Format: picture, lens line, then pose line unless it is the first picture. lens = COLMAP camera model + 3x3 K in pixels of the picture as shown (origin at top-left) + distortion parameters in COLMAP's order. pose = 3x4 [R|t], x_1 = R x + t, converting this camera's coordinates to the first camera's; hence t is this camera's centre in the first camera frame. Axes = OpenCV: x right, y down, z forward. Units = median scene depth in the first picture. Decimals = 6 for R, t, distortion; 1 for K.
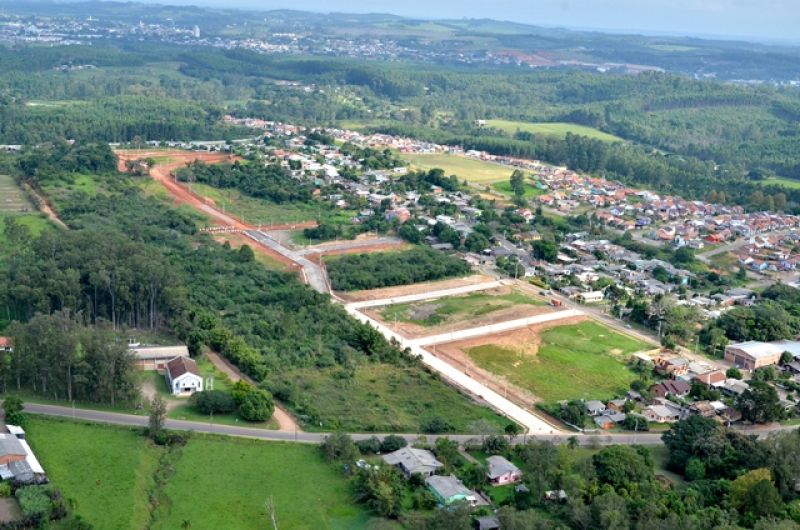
lens RADIAL K [[1037.4, 0, 400.0], [0, 1037.4, 265.0], [0, 0, 1]] dist [-0.033921, 0.066677]
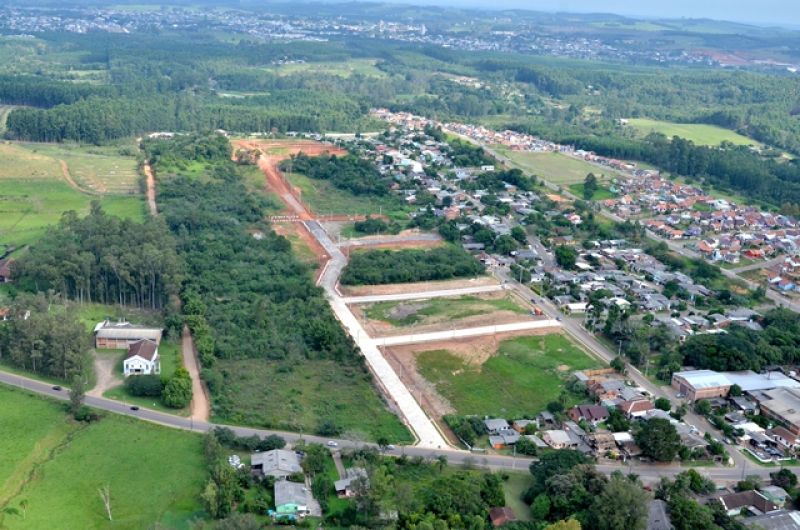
lens RADIAL K [[913.1, 0, 400.0], [0, 913.1, 265.0], [0, 0, 1]] dist [-0.031721, 0.033357]
pose [[0.969904, 0.065519, -0.234506, 0.190911], [-0.057807, 0.997541, 0.039619, -0.031802], [0.236525, -0.024871, 0.971307, 0.074971]]
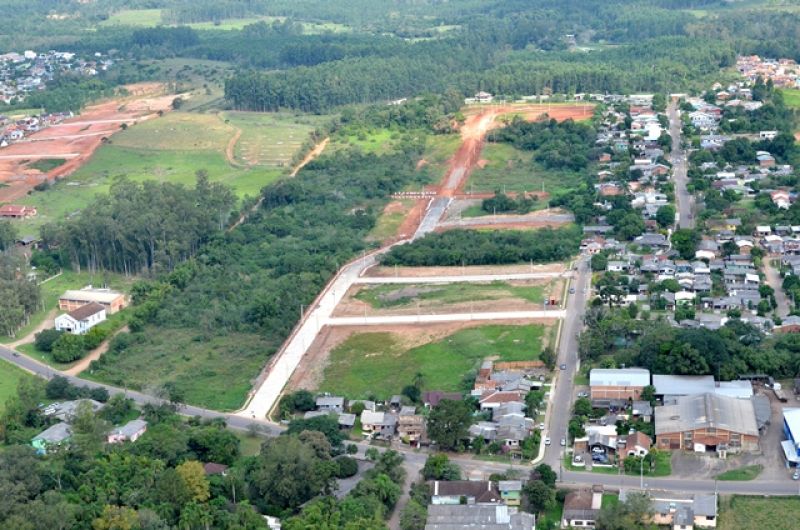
lens RADIAL K [[1394.1, 0, 400.0], [0, 1394.1, 265.0], [0, 0, 1]] dist [-0.025587, 0.023322]
pose [[0.739620, 0.084900, -0.667648, 0.656244], [-0.080398, 0.996054, 0.037596, -0.018717], [0.668205, 0.025871, 0.743527, 0.100645]]
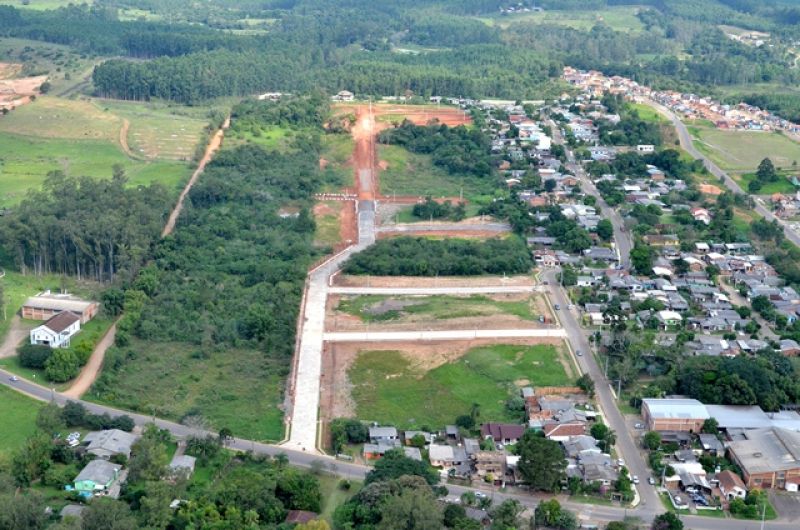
lens RADIAL K [[1246.6, 0, 400.0], [0, 1246.6, 265.0], [0, 0, 1]] dist [-0.039464, 0.085627]
pose [[0.861036, 0.117888, -0.494692, 0.446487], [-0.110209, 0.992899, 0.044789, -0.030952], [0.496459, 0.015955, 0.867913, 0.075962]]
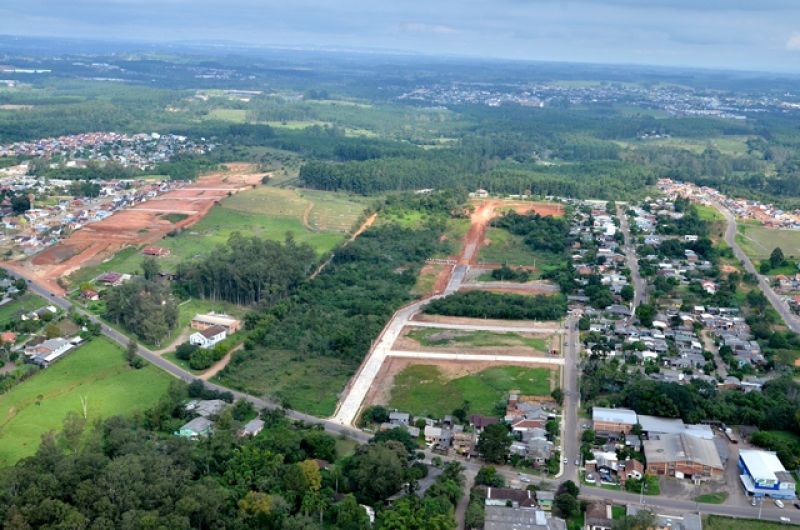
lens RADIAL K [[968.3, 0, 400.0], [0, 968.3, 265.0], [0, 0, 1]] dist [-0.042127, 0.011578]
pose [[0.742913, 0.120328, -0.658485, 0.585660], [-0.158355, 0.987381, 0.001771, -0.025188], [0.650388, 0.102959, 0.752592, 0.090942]]
